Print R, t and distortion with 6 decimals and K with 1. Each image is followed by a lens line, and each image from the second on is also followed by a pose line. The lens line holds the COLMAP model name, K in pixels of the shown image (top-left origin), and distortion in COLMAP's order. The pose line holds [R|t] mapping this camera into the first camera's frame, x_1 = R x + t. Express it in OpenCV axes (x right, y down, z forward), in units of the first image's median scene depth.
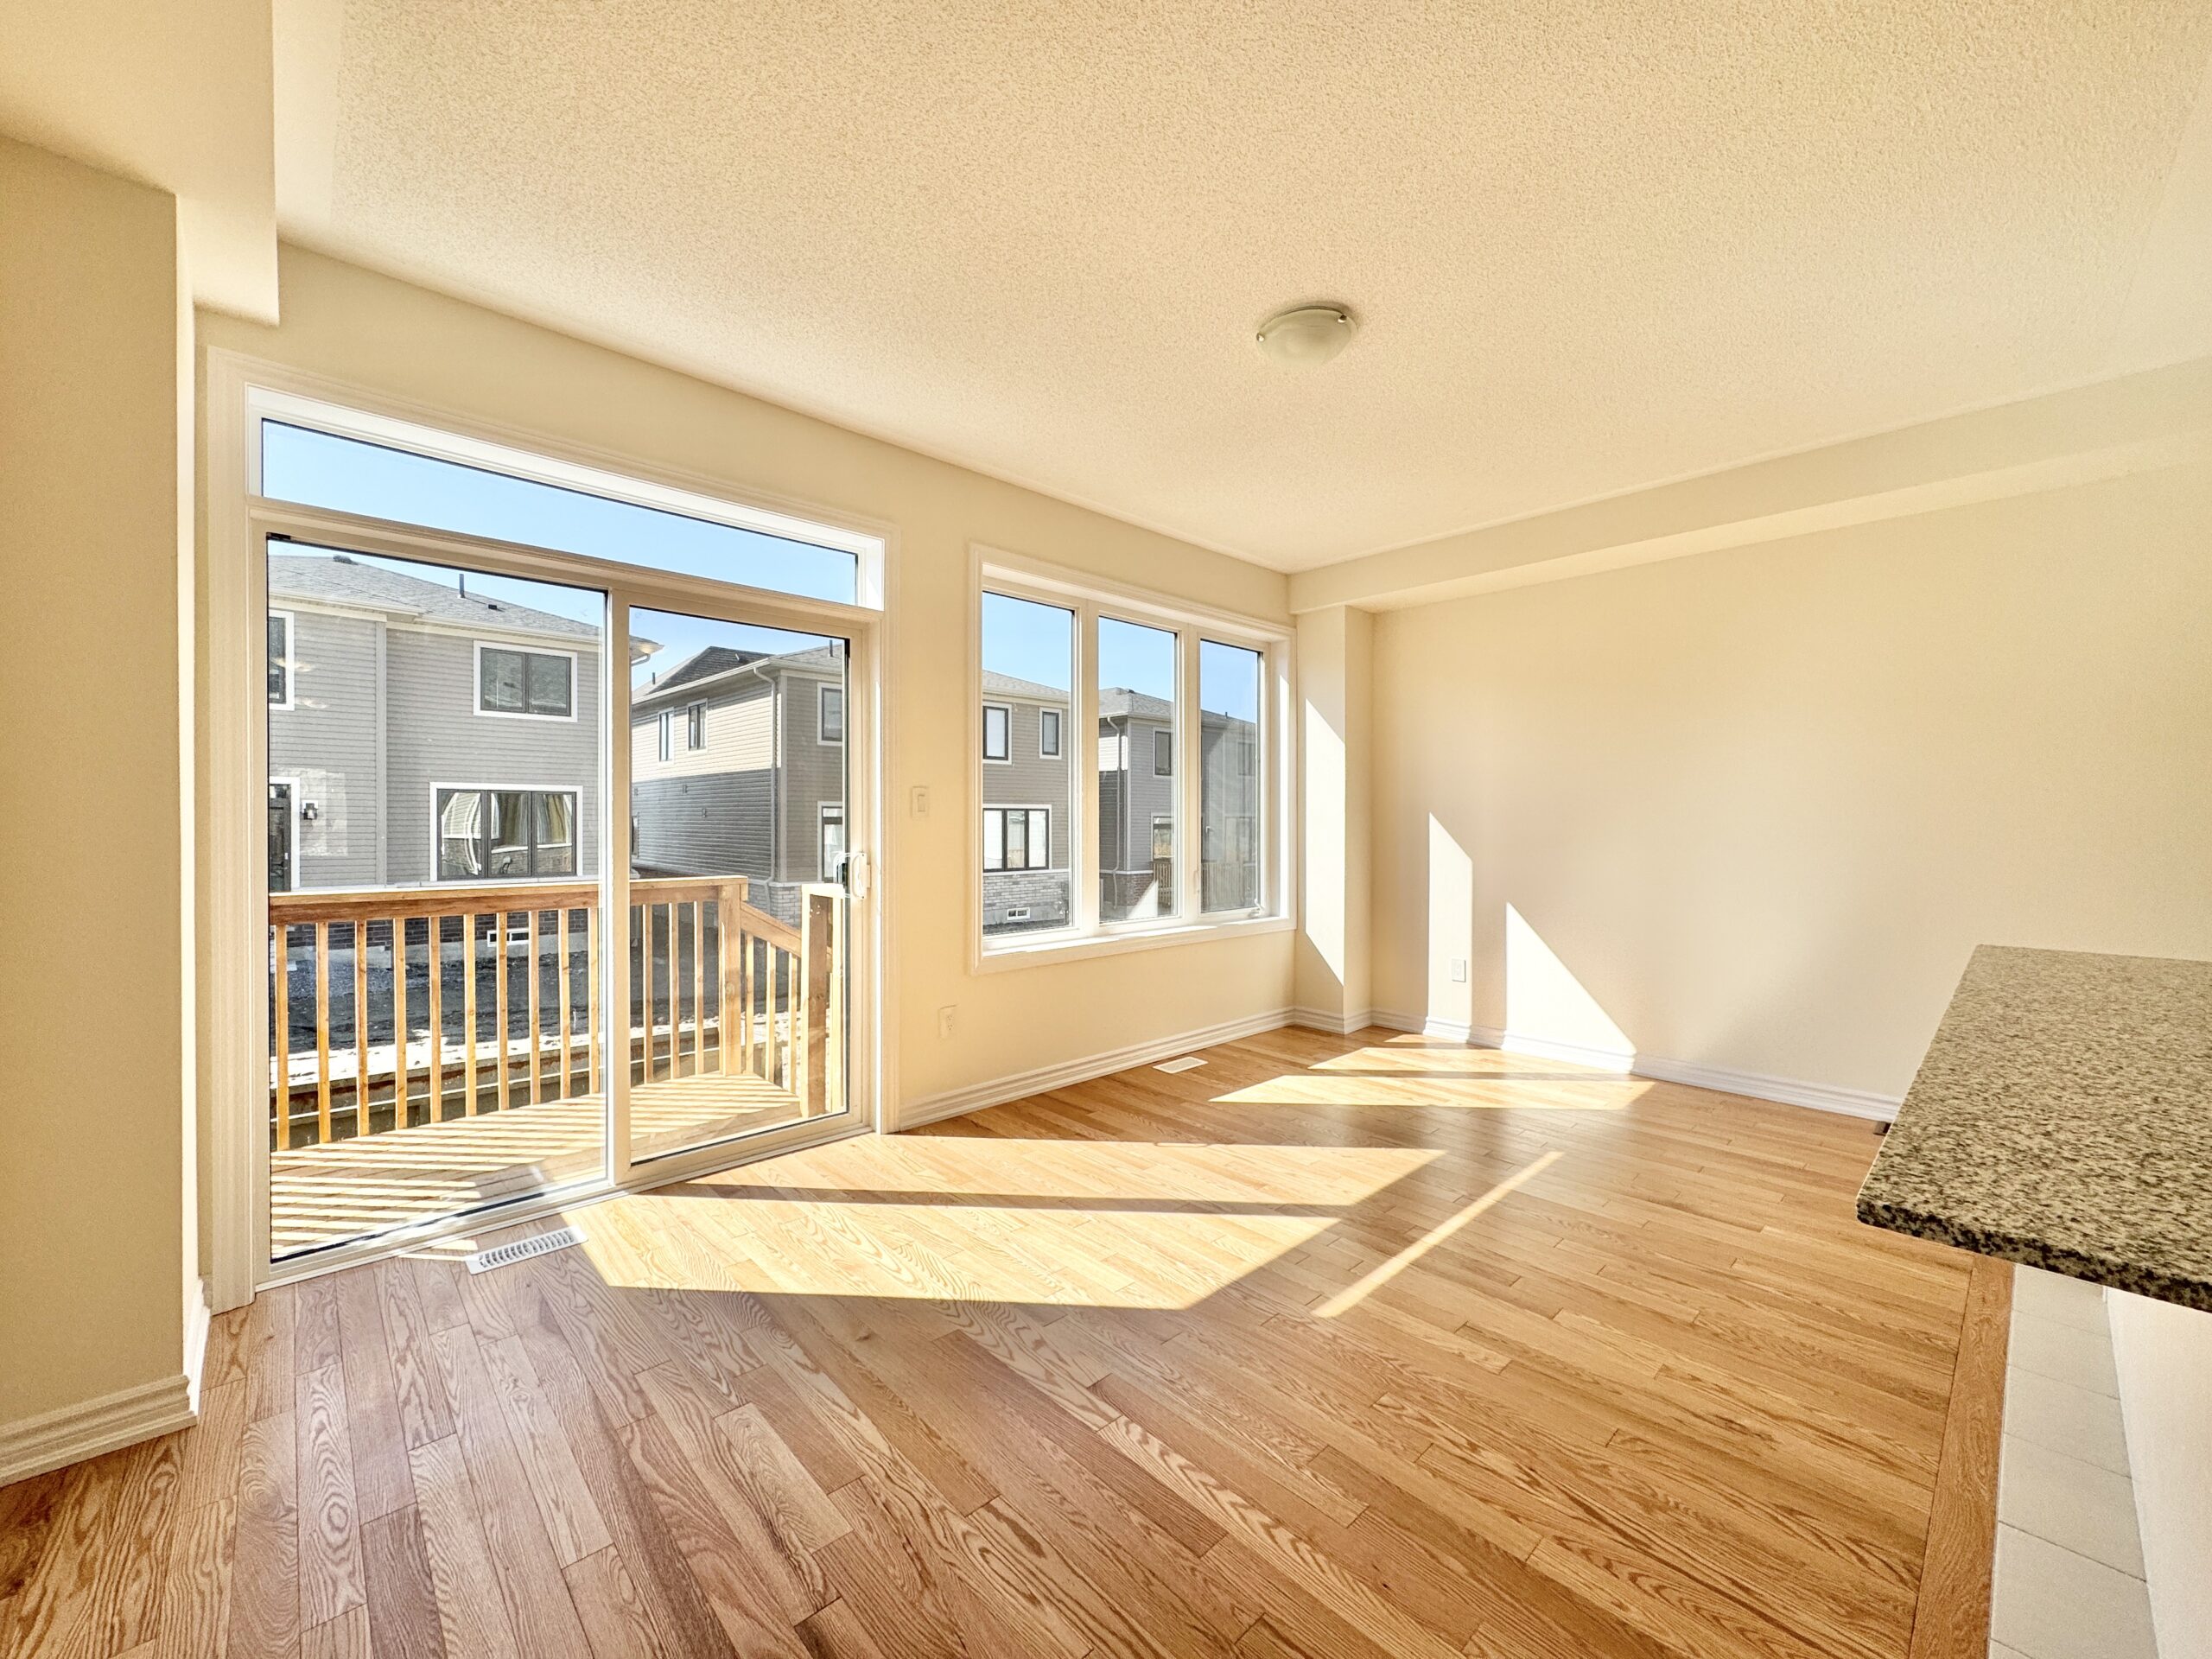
lens RADIAL K [[876.0, 0, 1106.3], [0, 876.0, 824.6], [0, 0, 1]] dist [-0.003148, 0.000779]
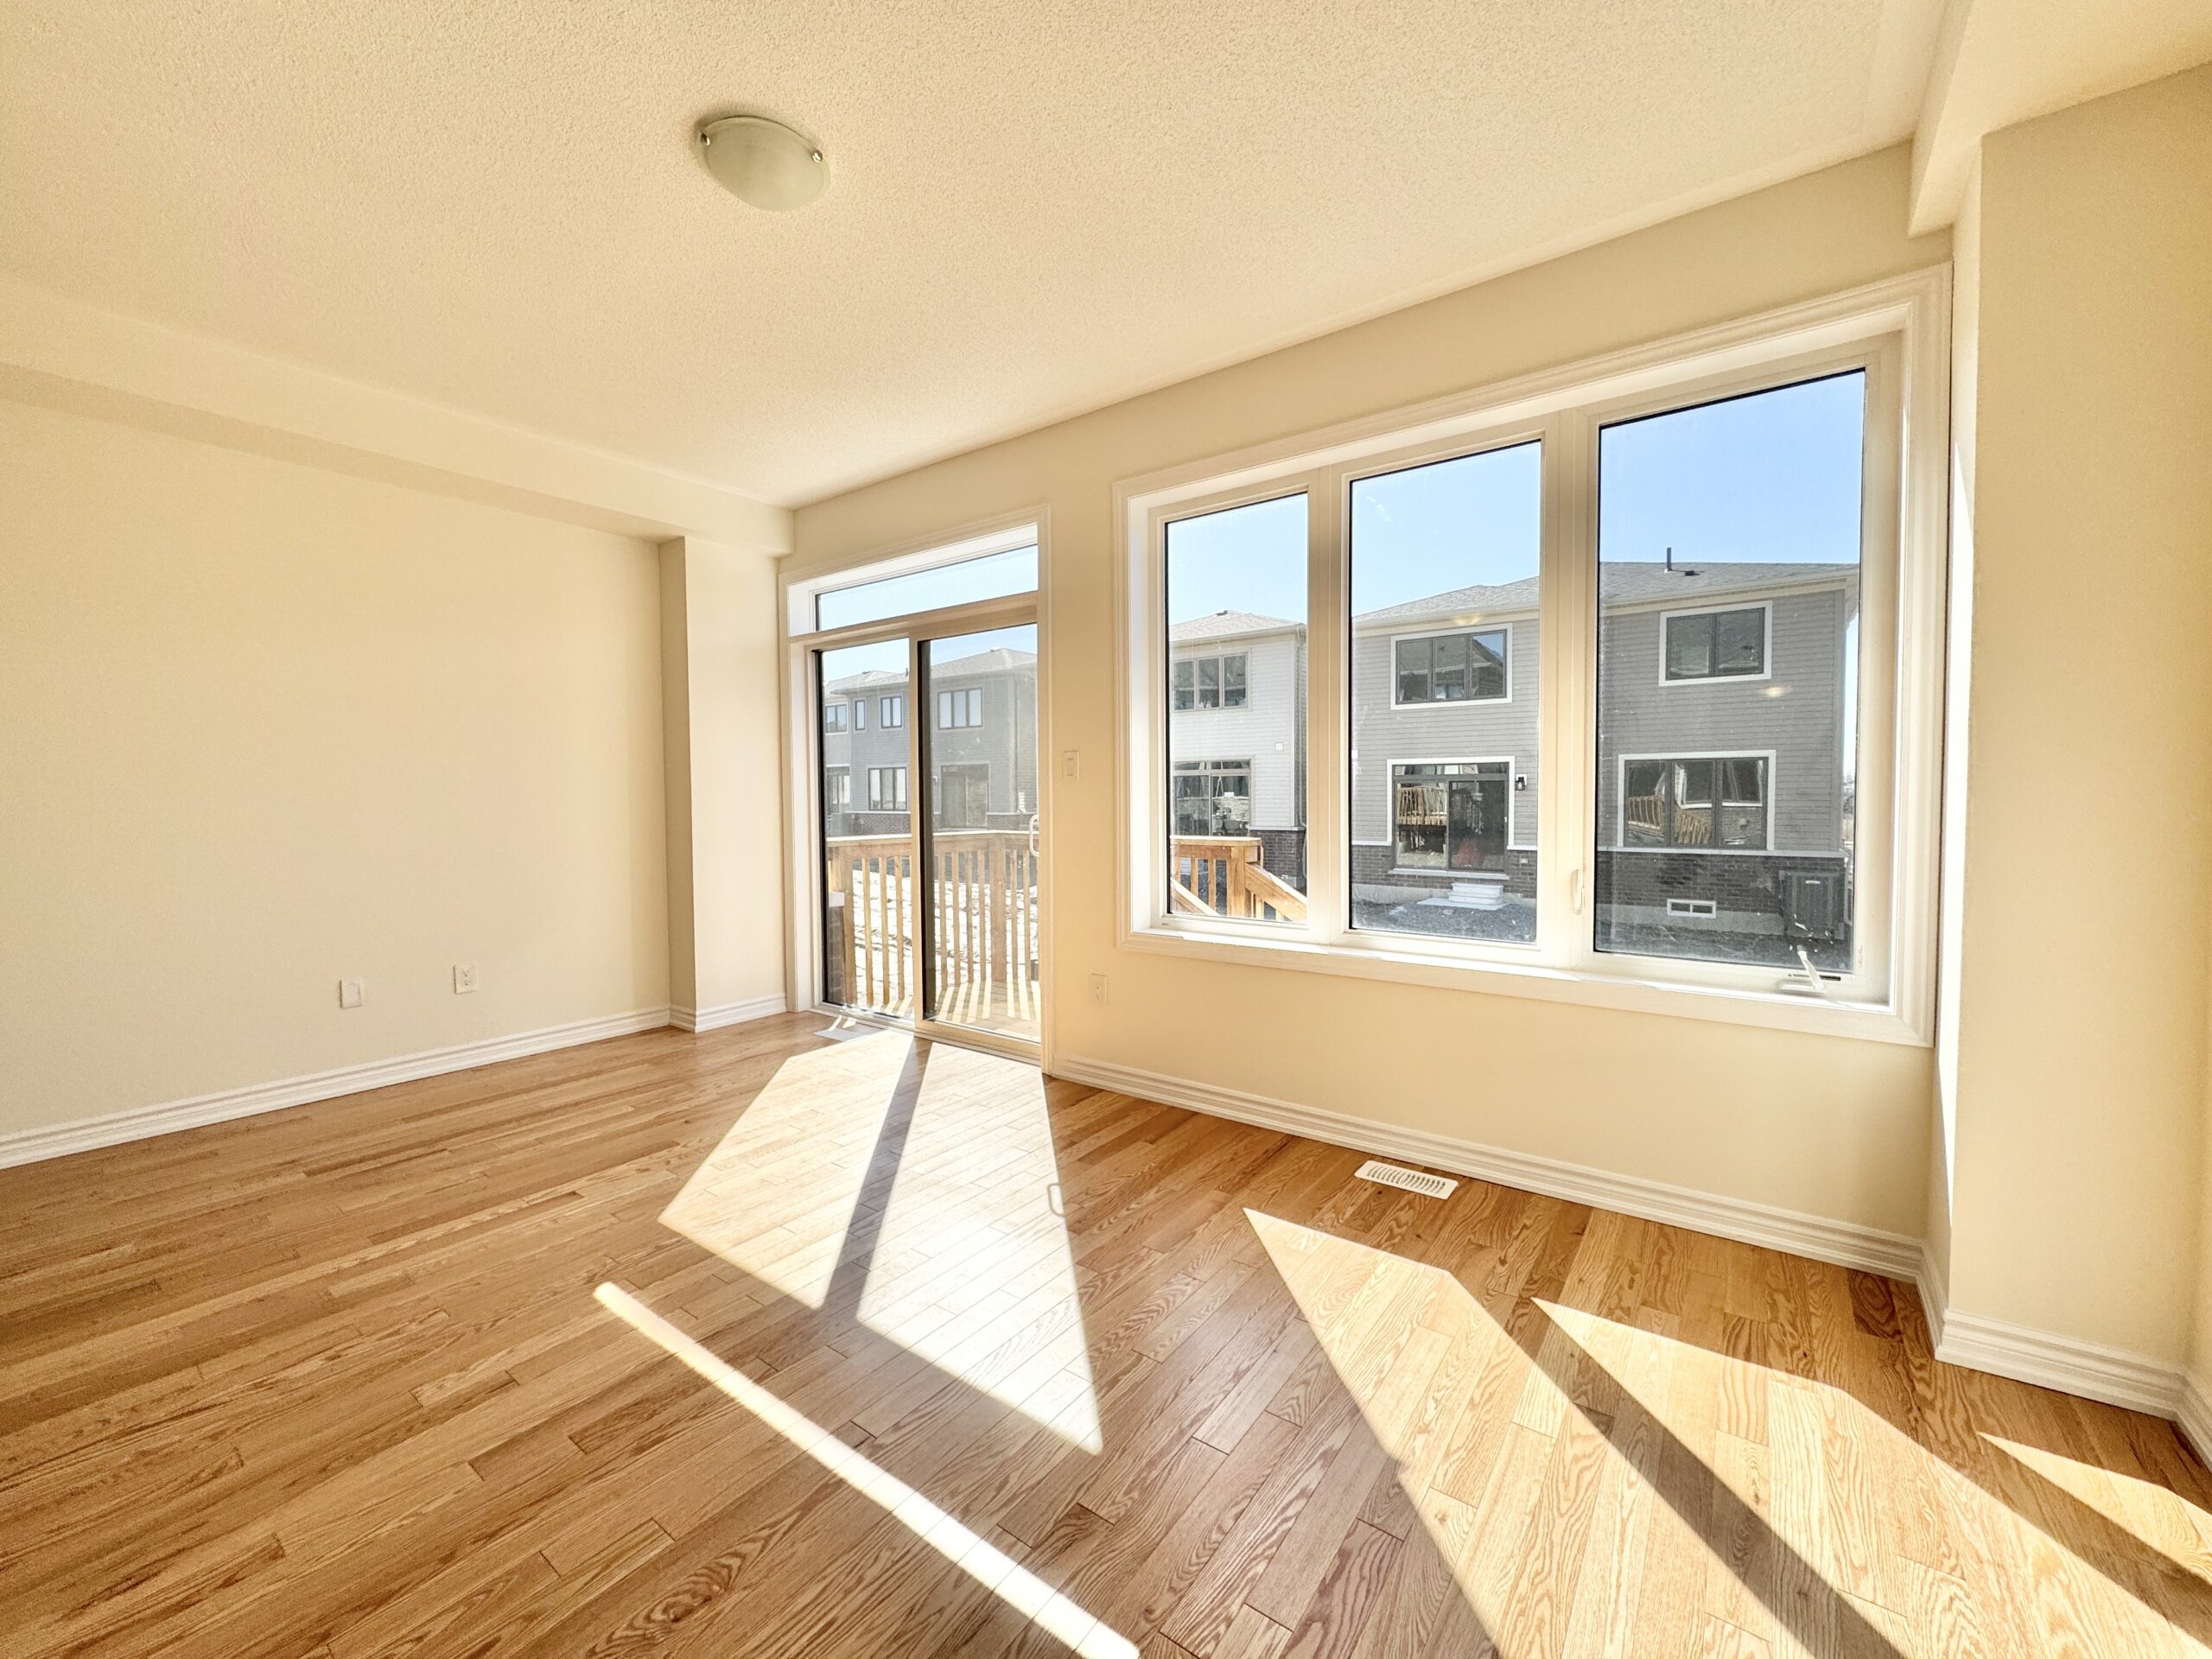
lens RADIAL K [[876.0, 0, 1104.9], [0, 876.0, 828.1], [0, 0, 1]] dist [-0.003148, 0.000779]
pose [[0.174985, 0.033648, -0.983996, 0.694133], [0.003349, 0.999390, 0.034770, 0.009191], [0.984565, -0.009380, 0.174766, 0.748322]]
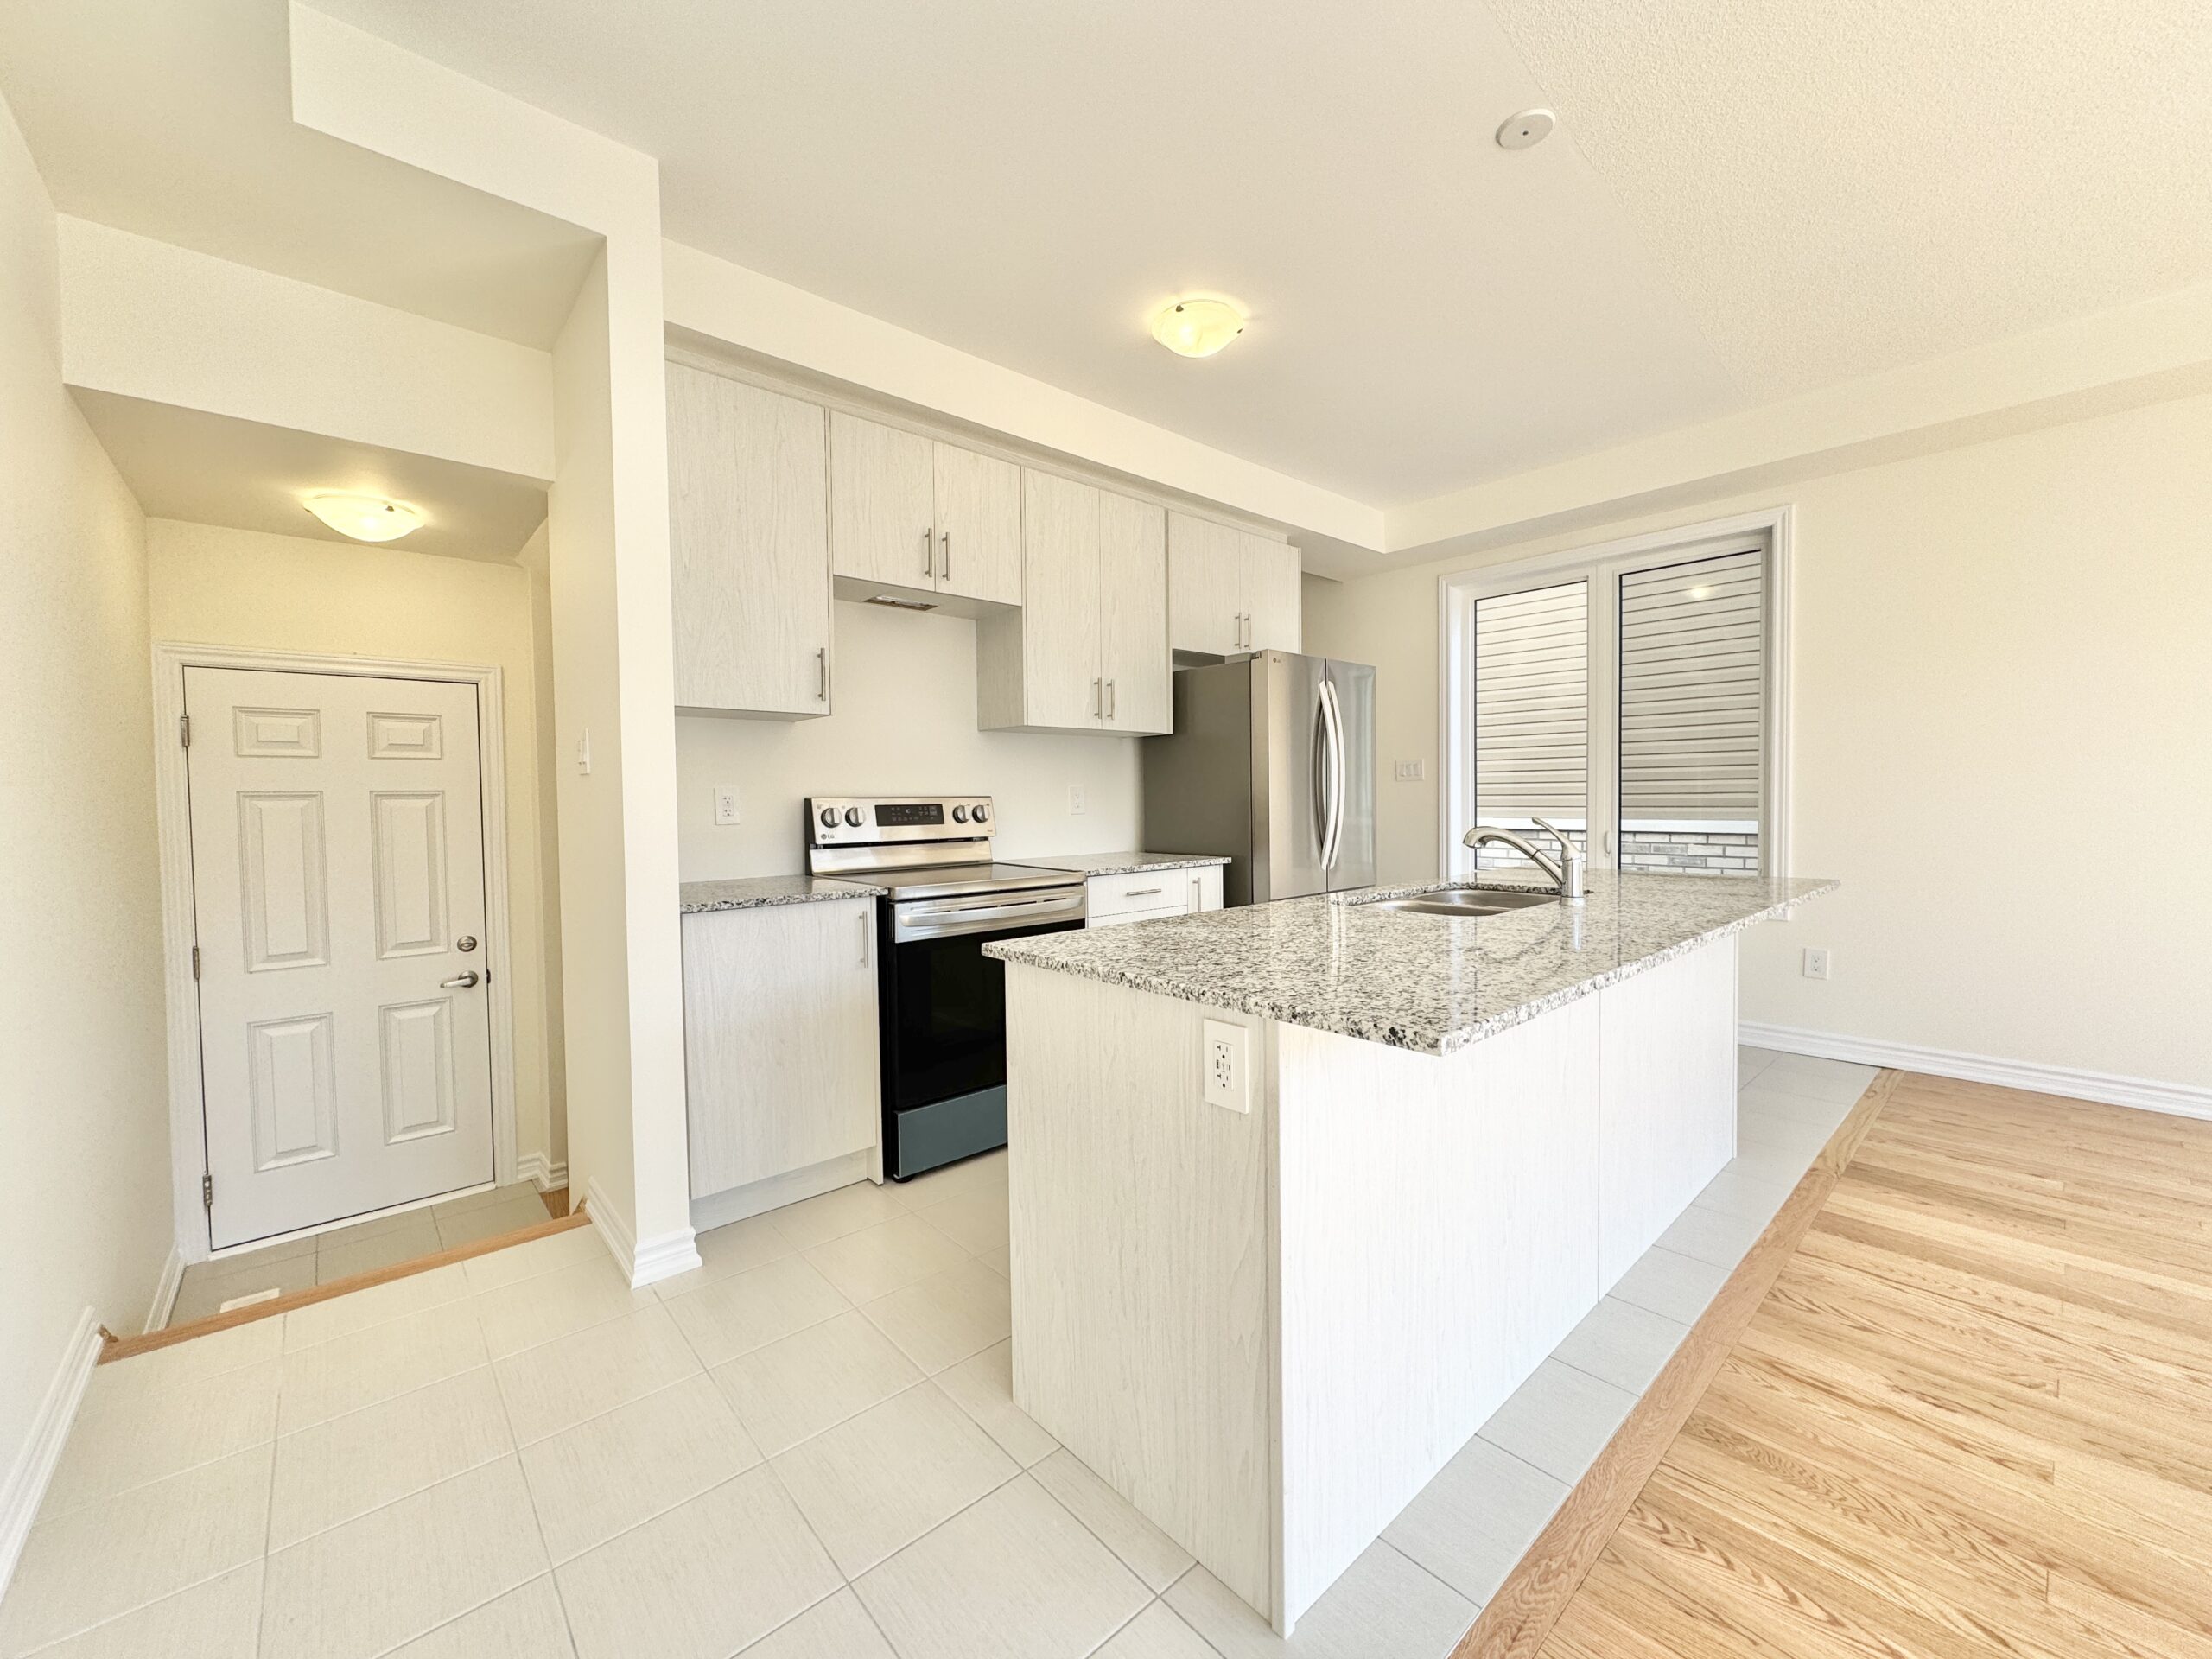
lens RADIAL K [[876.0, 0, 1105.5], [0, 876.0, 827.0], [0, 0, 1]] dist [-0.003148, 0.000779]
pose [[-0.999604, 0.007068, 0.027242, 0.690819], [0.008150, 0.999174, 0.039803, 0.015647], [-0.026938, 0.040009, -0.998836, 0.849159]]
